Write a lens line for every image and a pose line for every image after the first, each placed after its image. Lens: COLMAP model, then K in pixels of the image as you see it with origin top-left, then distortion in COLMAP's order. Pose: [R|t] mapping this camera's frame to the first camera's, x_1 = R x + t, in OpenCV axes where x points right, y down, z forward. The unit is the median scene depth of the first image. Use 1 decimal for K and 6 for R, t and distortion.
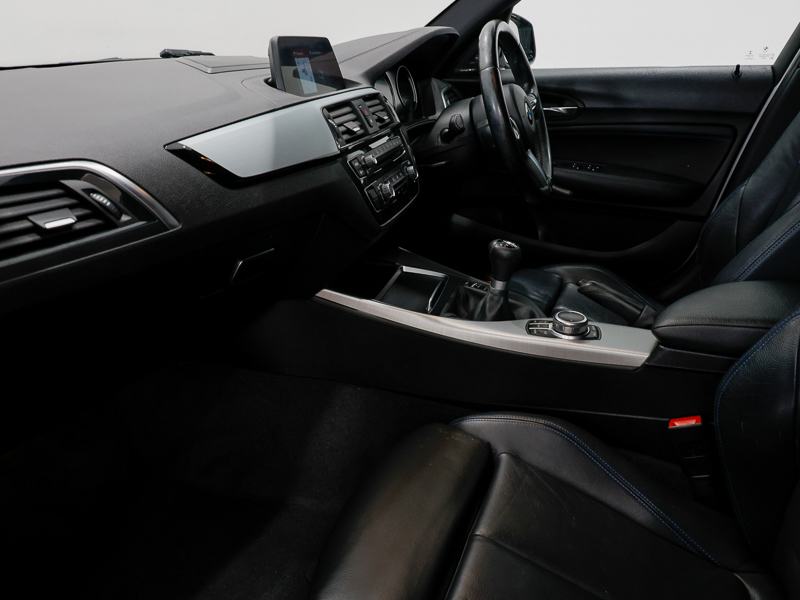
lens RADIAL K [[565.3, 0, 400.0], [0, 565.3, 300.0], [0, 0, 1]] dist [0.005043, 0.000662]
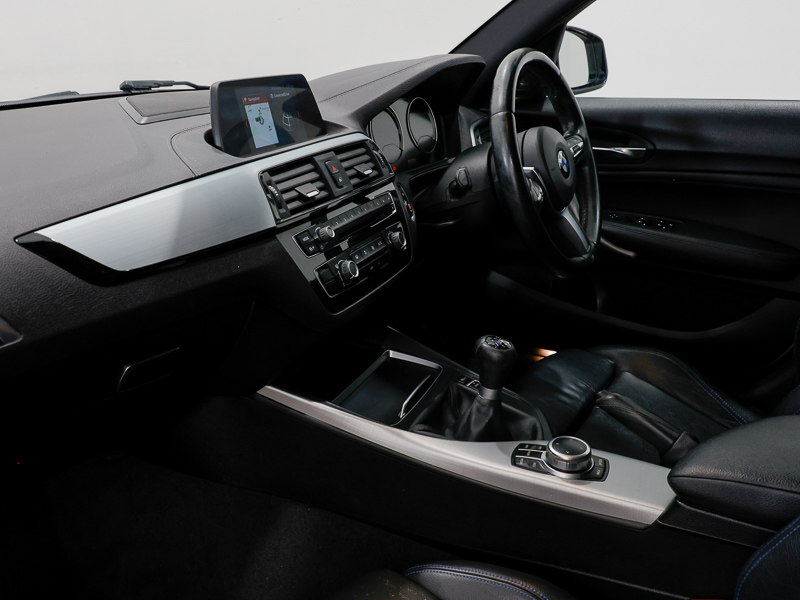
lens RADIAL K [[677.0, 0, 400.4], [0, 677.0, 322.9], [0, 0, 1]] dist [0.004998, -0.003408]
pose [[0.991416, 0.051771, -0.120055, 0.155098], [-0.054773, 0.998260, -0.021838, -0.091866], [0.118716, 0.028227, 0.992527, 0.051199]]
